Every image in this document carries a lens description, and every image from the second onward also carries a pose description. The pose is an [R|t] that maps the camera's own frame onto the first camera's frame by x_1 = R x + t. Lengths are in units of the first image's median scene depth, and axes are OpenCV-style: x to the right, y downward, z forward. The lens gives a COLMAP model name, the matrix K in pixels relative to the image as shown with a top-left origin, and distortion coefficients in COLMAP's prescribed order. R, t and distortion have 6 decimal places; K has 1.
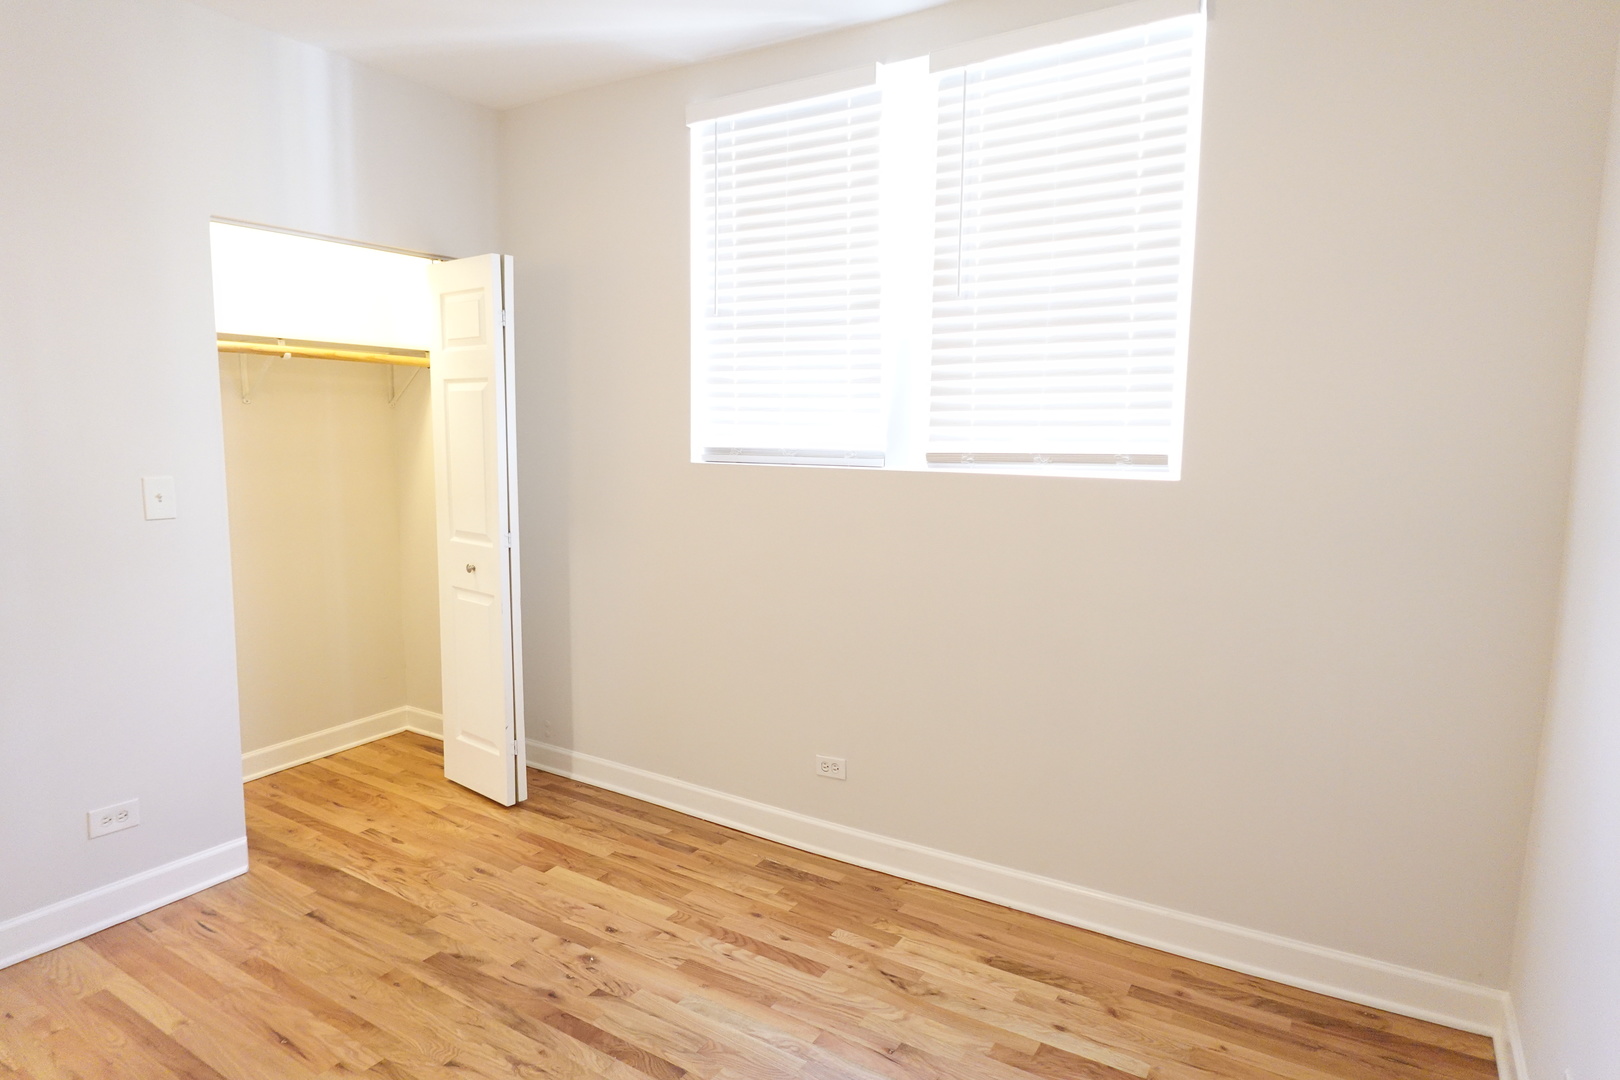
lens RADIAL K [[916.3, 0, 814.3], [0, 916.3, 539.4], [0, 0, 1]] dist [-0.008814, 0.009503]
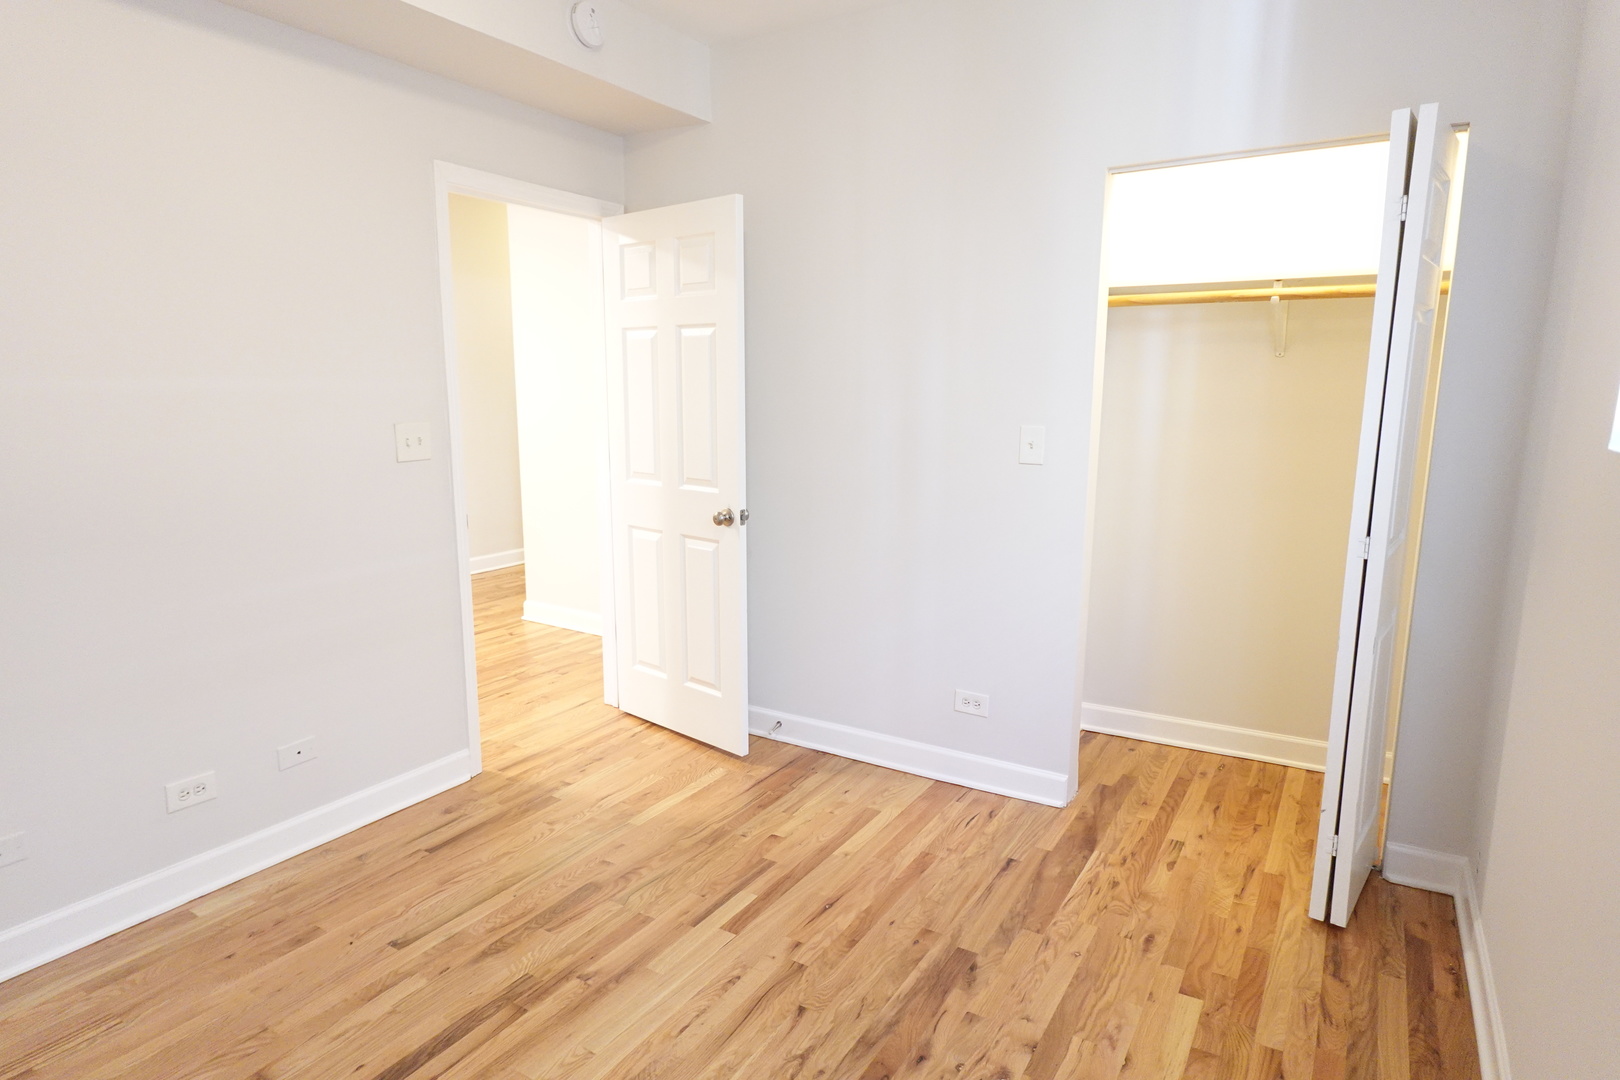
lens RADIAL K [[916.3, 0, 810.2], [0, 916.3, 542.0], [0, 0, 1]] dist [-0.008814, 0.009503]
pose [[0.003331, 0.162055, -0.986776, 0.393723], [-0.122063, 0.979469, 0.160442, -0.074305], [0.992517, 0.119914, 0.023043, 0.700427]]
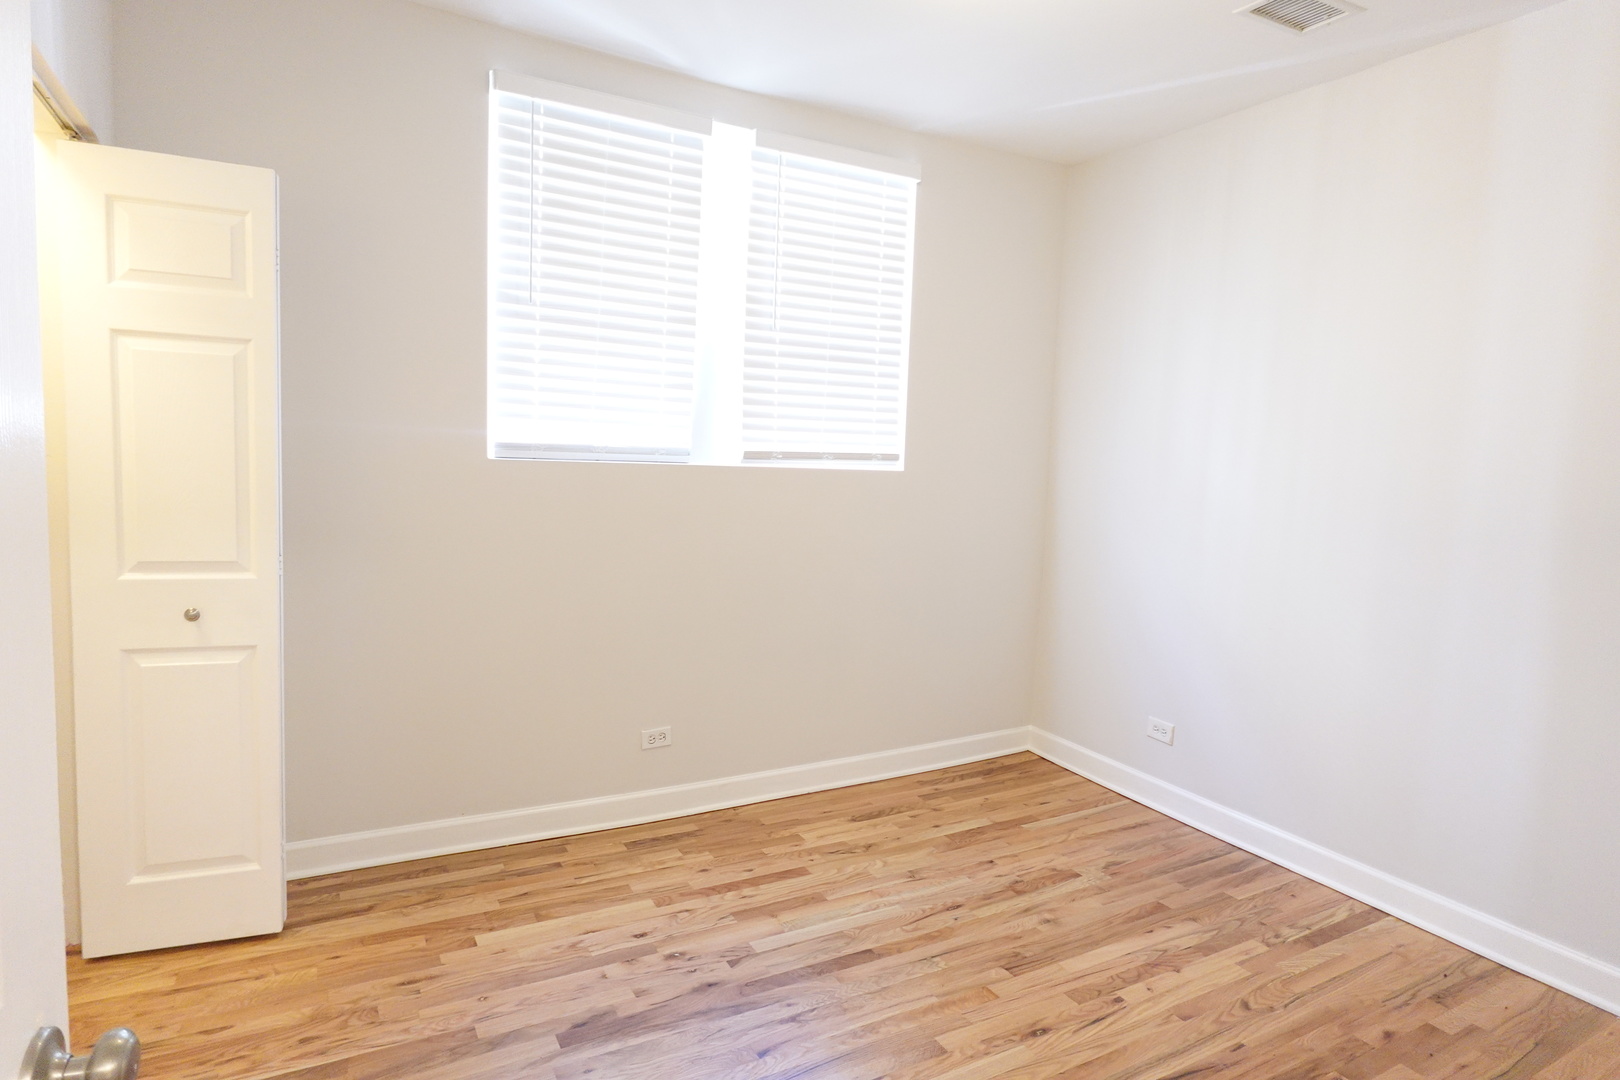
lens RADIAL K [[916.3, 0, 811.7], [0, 916.3, 538.4], [0, 0, 1]] dist [-0.008814, 0.009503]
pose [[0.486264, -0.077023, 0.870411, -0.917695], [0.069835, 0.996347, 0.049153, -0.032407], [-0.871017, 0.036883, 0.489867, 0.328670]]
